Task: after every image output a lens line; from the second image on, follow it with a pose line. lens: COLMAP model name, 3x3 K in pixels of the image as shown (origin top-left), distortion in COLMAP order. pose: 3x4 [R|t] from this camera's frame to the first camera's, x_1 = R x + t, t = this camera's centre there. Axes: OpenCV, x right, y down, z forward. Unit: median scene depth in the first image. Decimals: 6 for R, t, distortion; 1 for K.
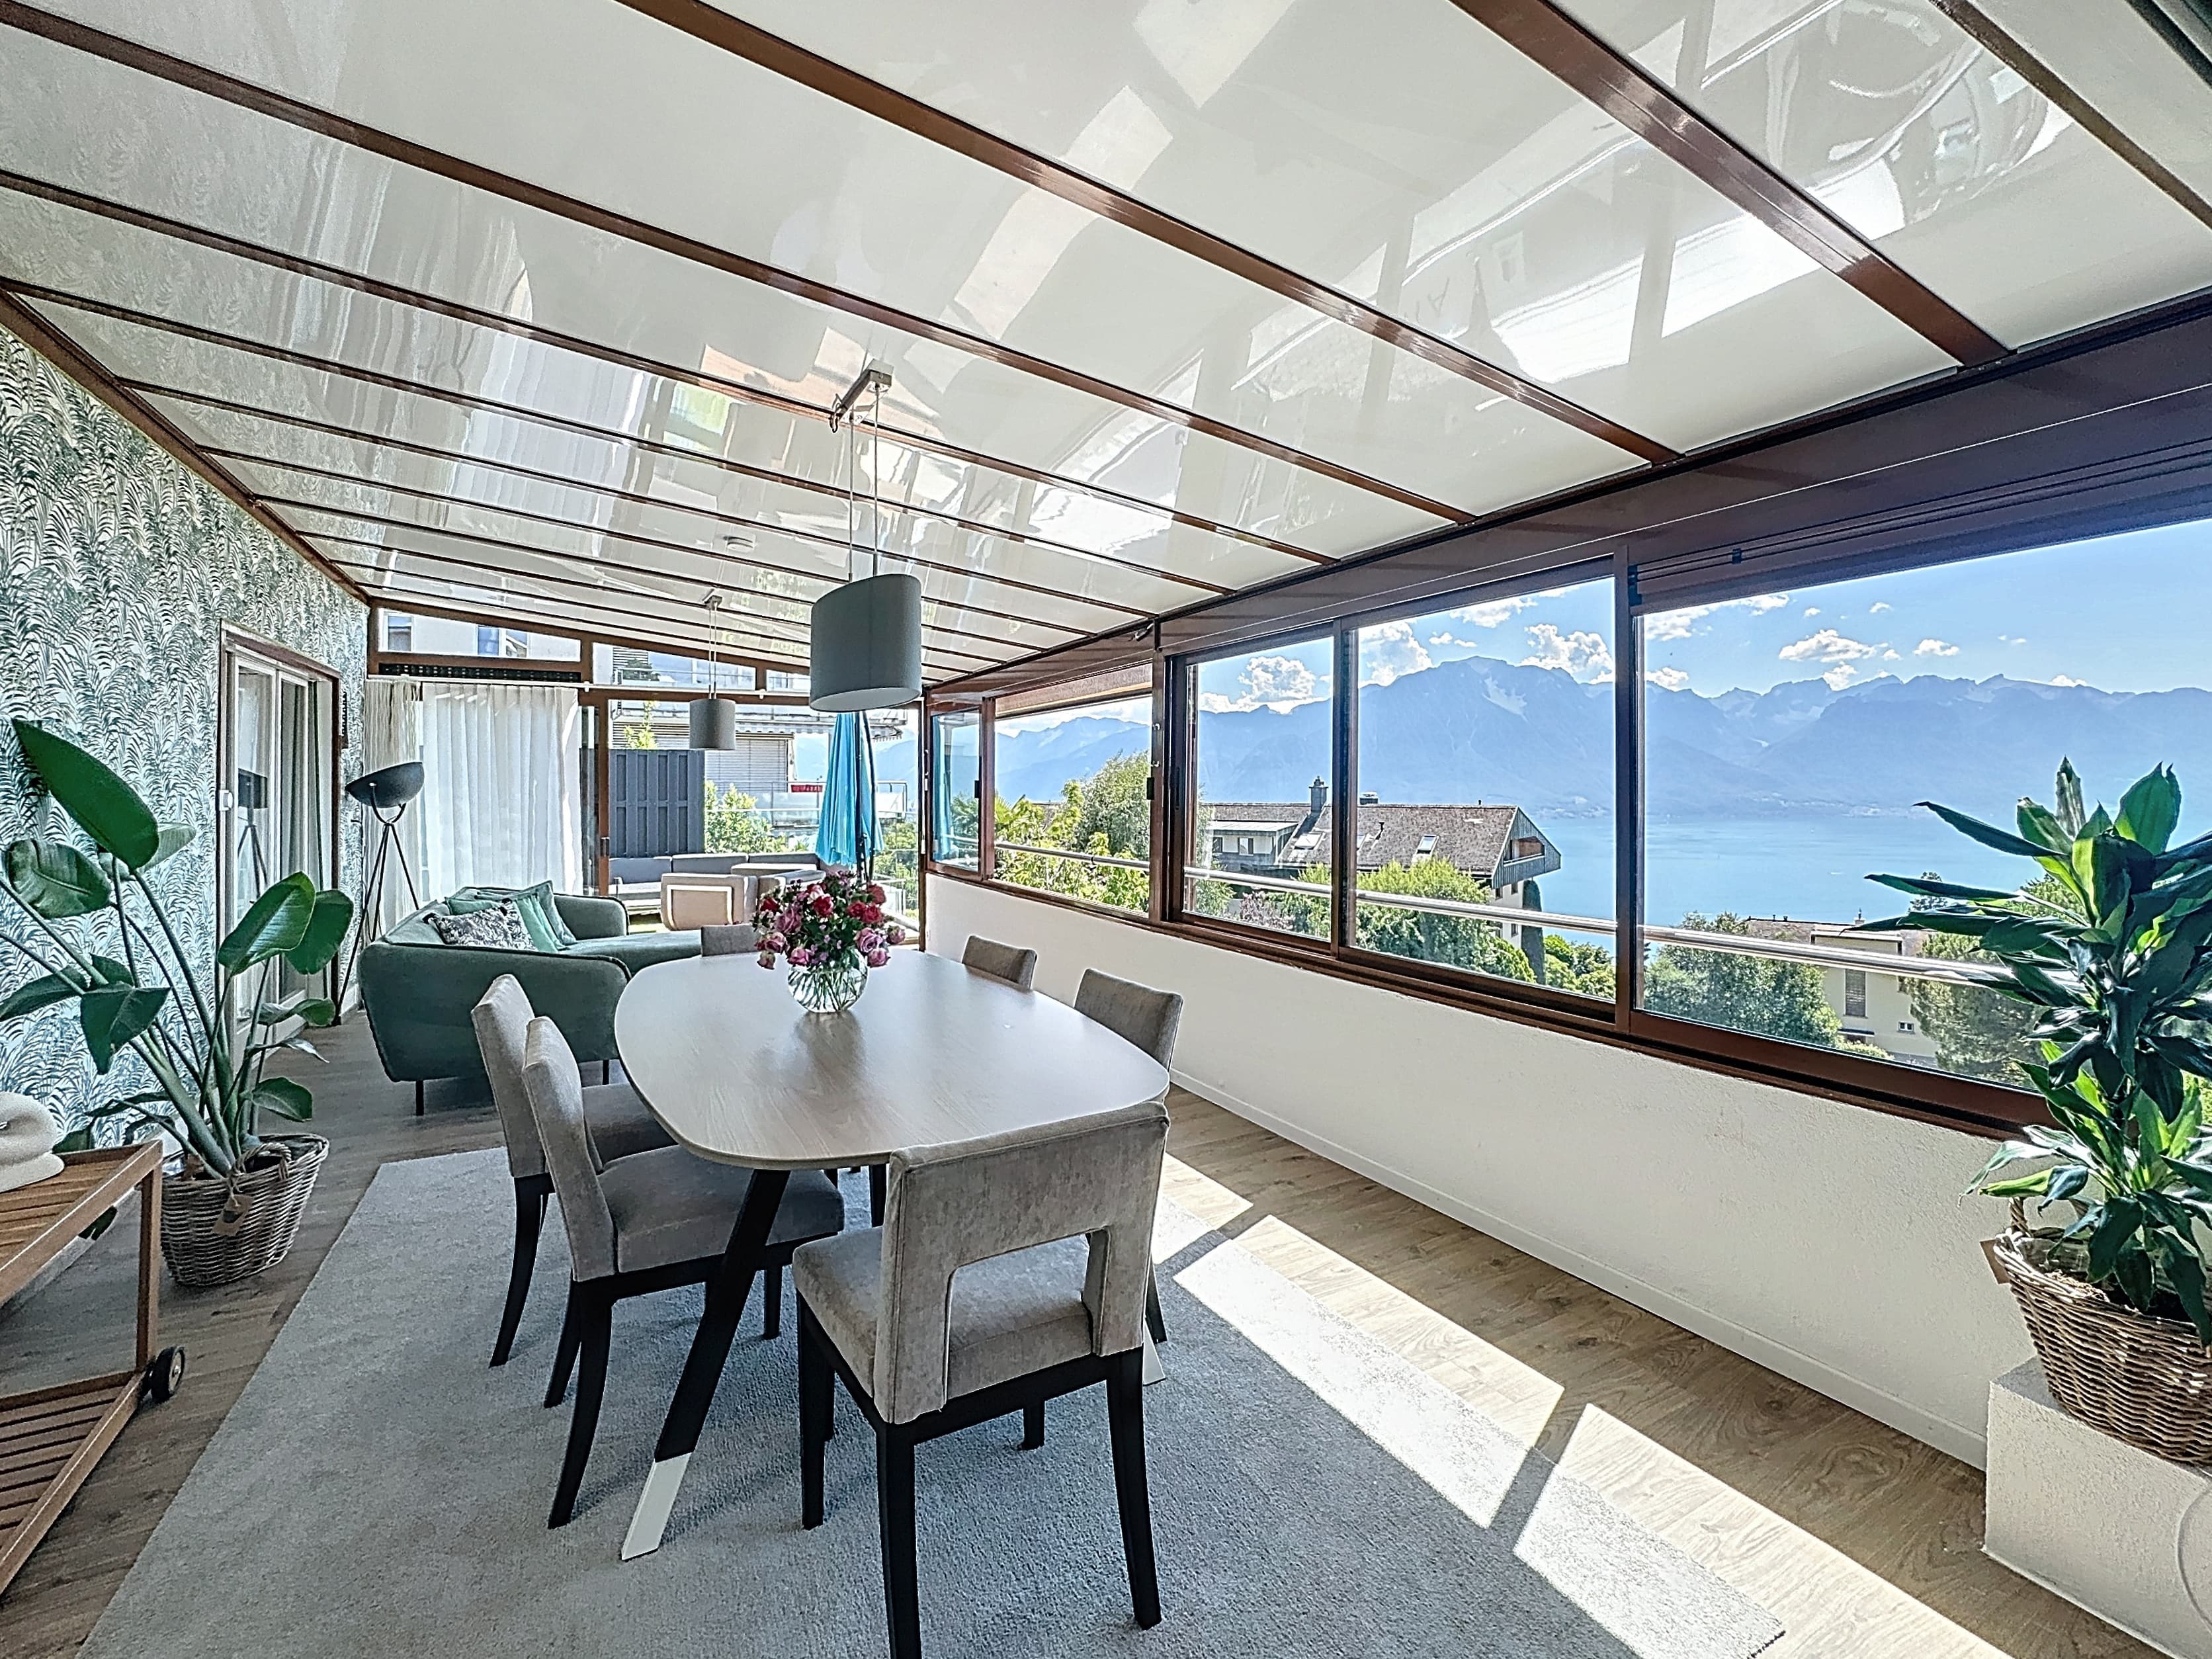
lens RADIAL K [[956.2, 0, 1106.0], [0, 956.2, 829.5], [0, 0, 1]] dist [-0.074637, 0.000218]
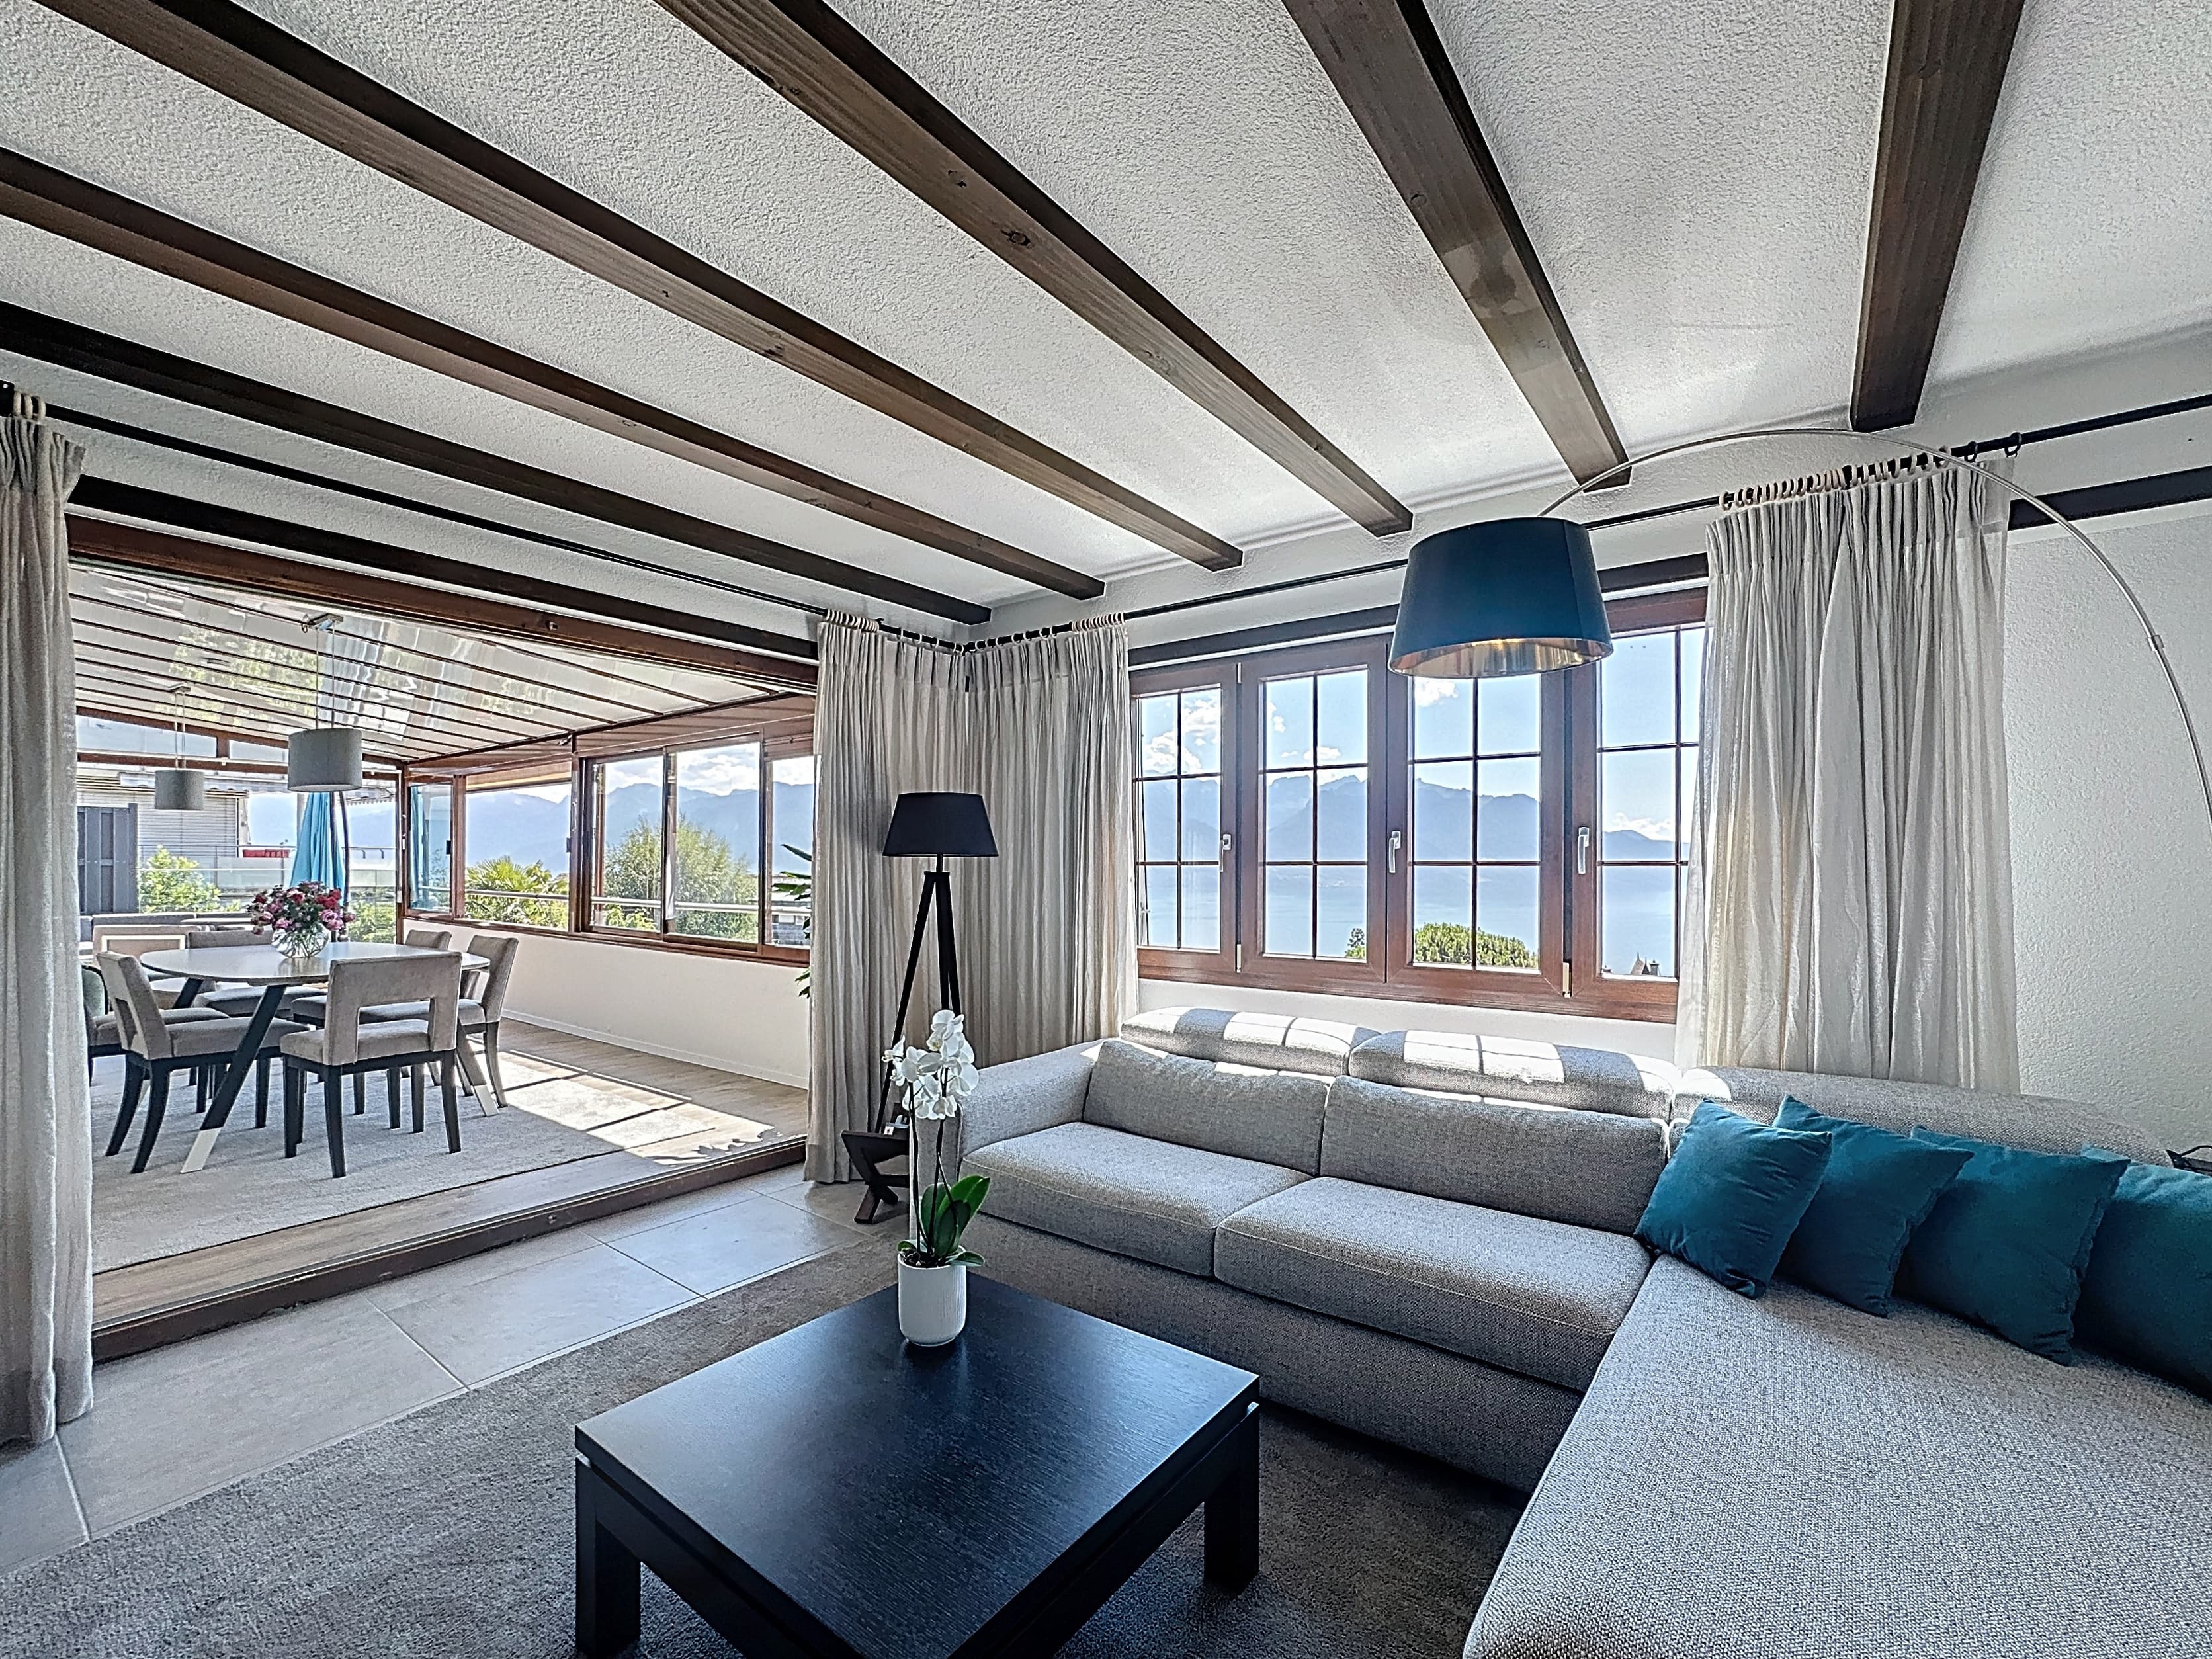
lens RADIAL K [[925.7, 0, 1110.5], [0, 925.7, 900.1], [0, 0, 1]] dist [-0.018787, 0.000483]
pose [[0.902635, -0.007911, 0.430334, 0.192378], [0.009485, 0.999954, -0.001513, 0.054006], [-0.430303, 0.005447, 0.902668, -0.675494]]
